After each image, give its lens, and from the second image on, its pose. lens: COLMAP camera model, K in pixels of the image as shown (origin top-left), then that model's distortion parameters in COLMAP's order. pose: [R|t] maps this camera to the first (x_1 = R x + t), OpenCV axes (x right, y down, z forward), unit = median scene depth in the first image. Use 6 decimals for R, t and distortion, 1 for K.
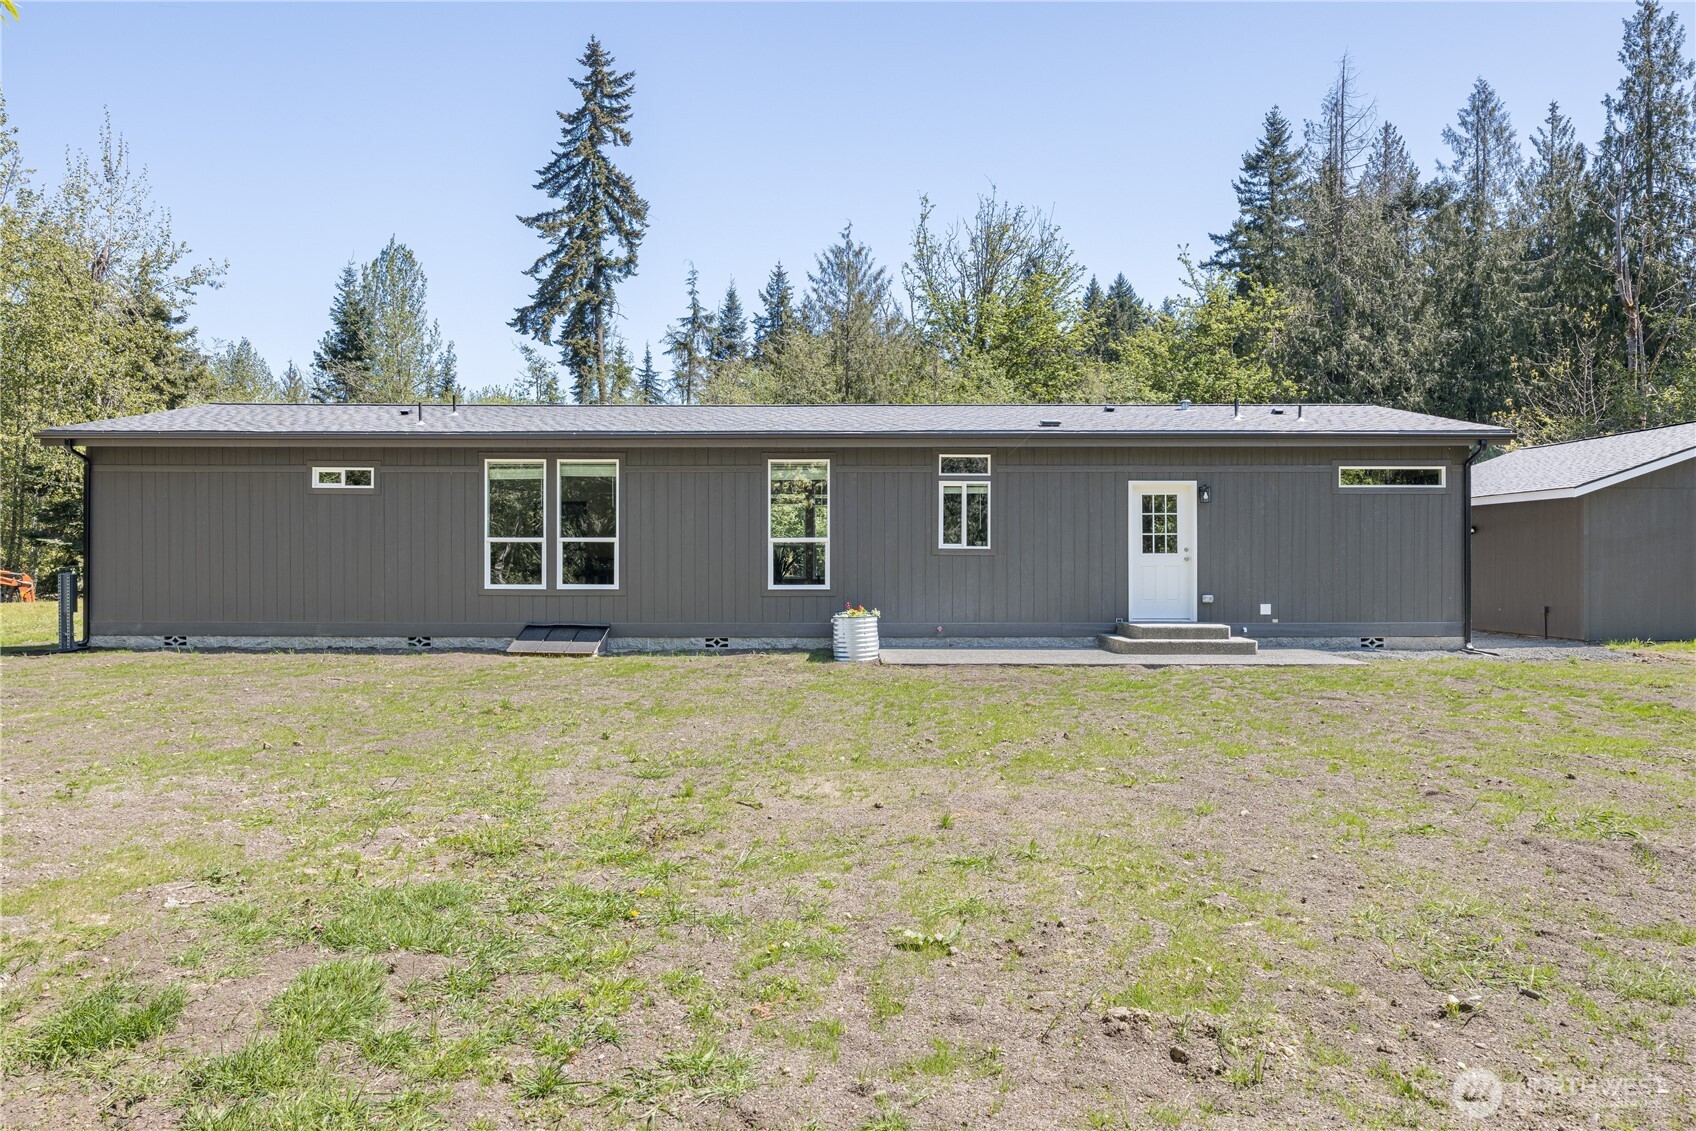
lens RADIAL K [[1105.2, 0, 845.6], [0, 1105.2, 569.3], [0, 0, 1]] dist [-0.006125, -0.005406]
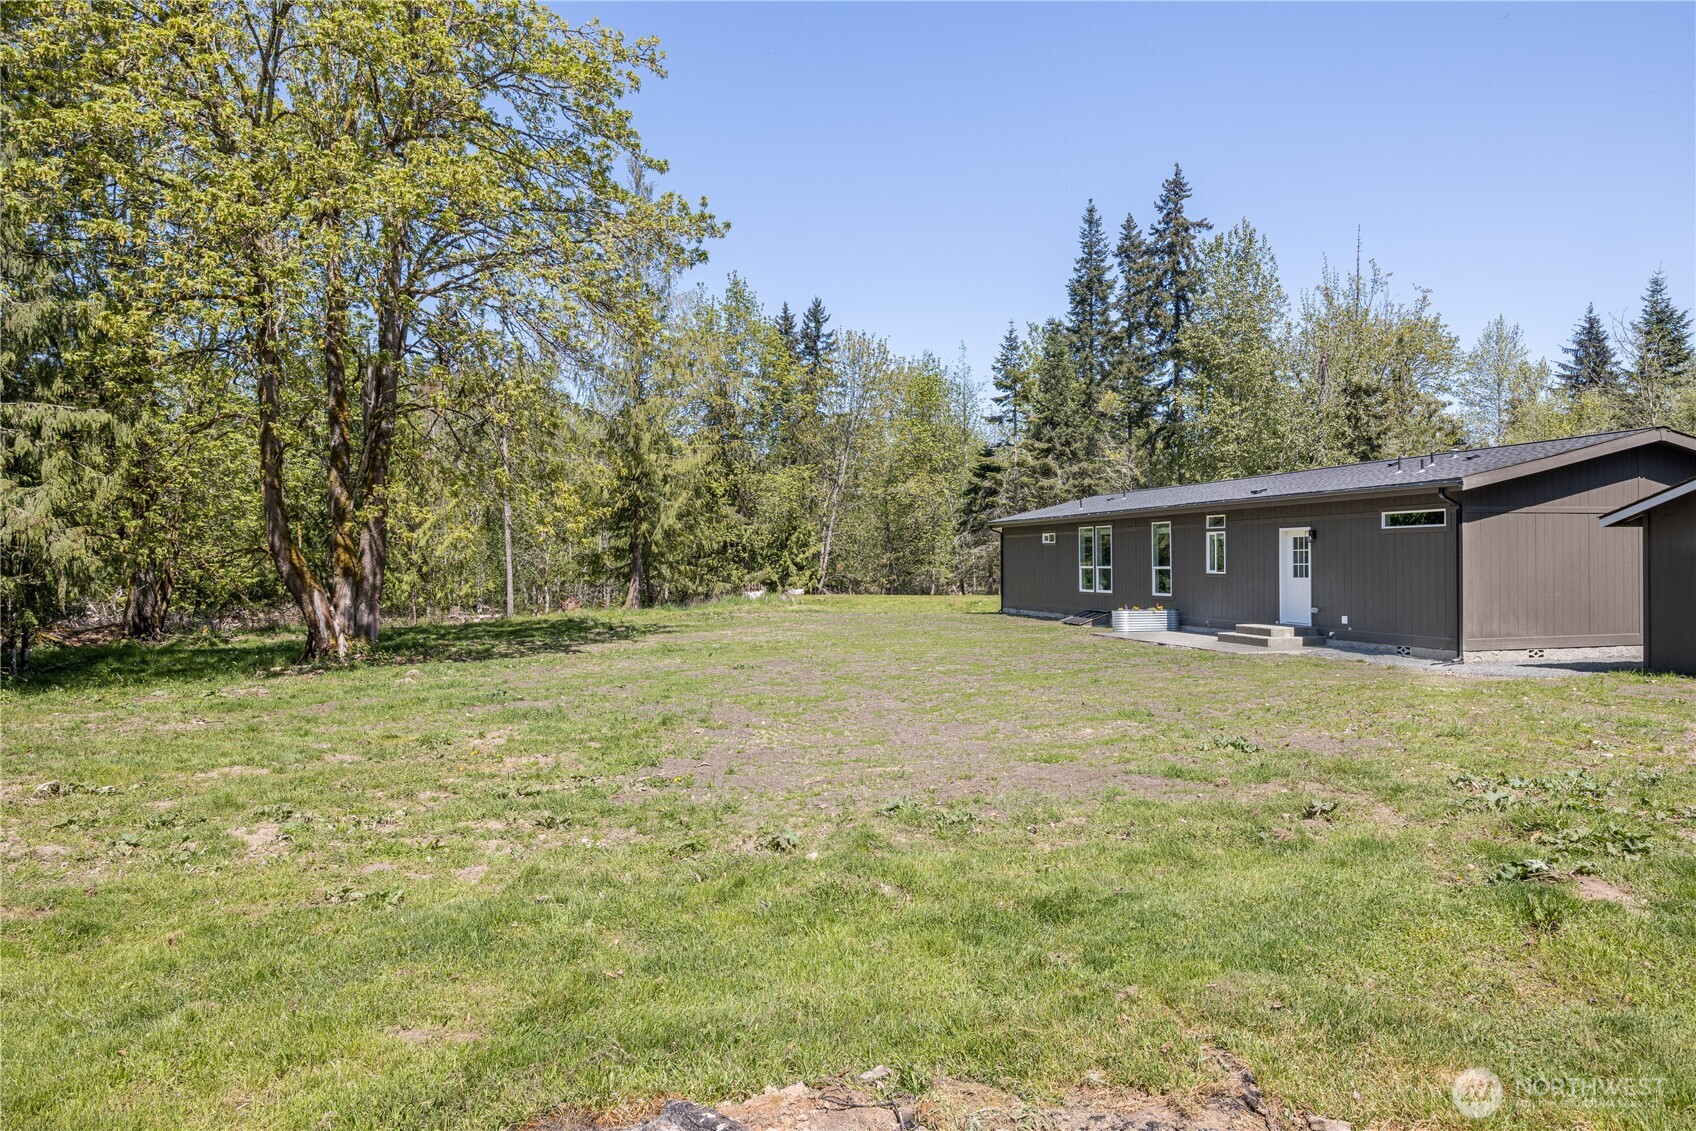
lens RADIAL K [[1105.2, 0, 848.7], [0, 1105.2, 557.8], [0, 0, 1]] dist [-0.006125, -0.005406]
pose [[0.262686, -0.006127, -0.964862, 0.423386], [-0.000541, 0.999979, -0.006498, -0.008593], [0.964881, 0.002229, 0.262677, 0.015392]]
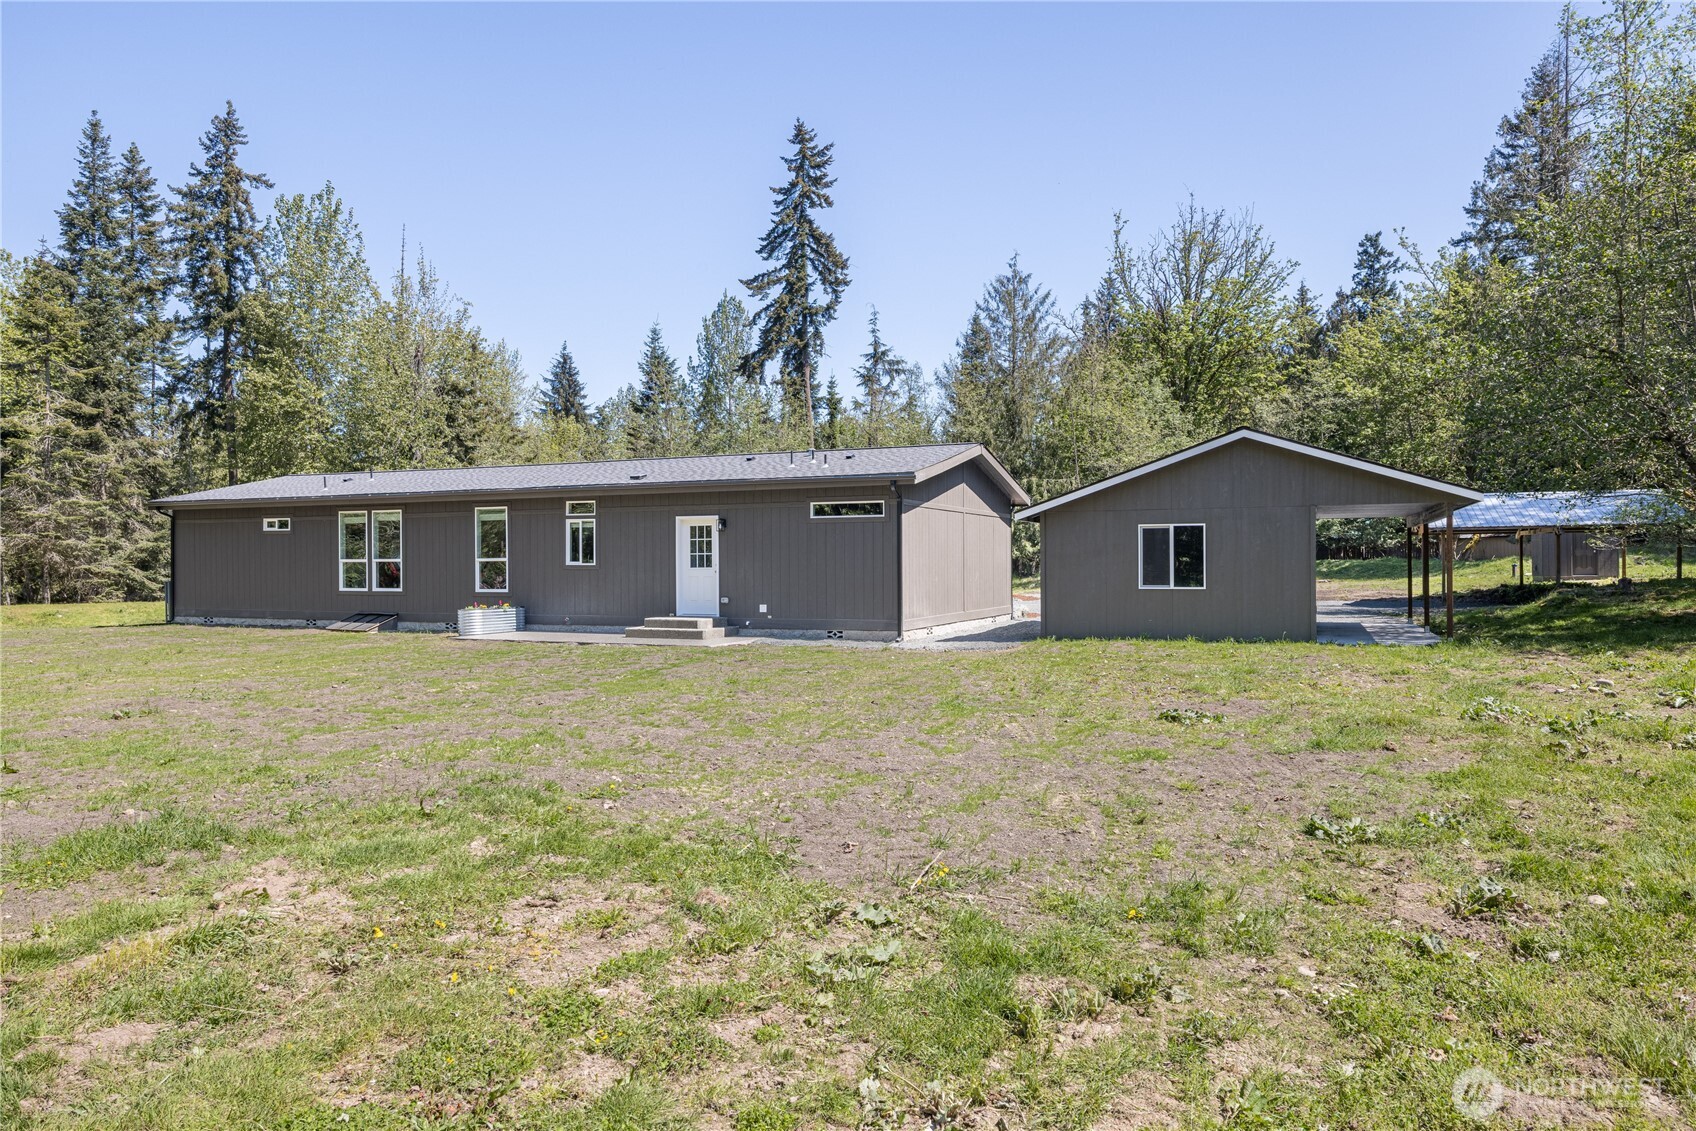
lens RADIAL K [[1105.2, 0, 850.3], [0, 1105.2, 571.8], [0, 0, 1]] dist [-0.006125, -0.005406]
pose [[0.922145, -0.002345, -0.386837, 0.279045], [0.002591, 0.999997, 0.000114, -0.002460], [0.386835, -0.001107, 0.922148, -0.060081]]
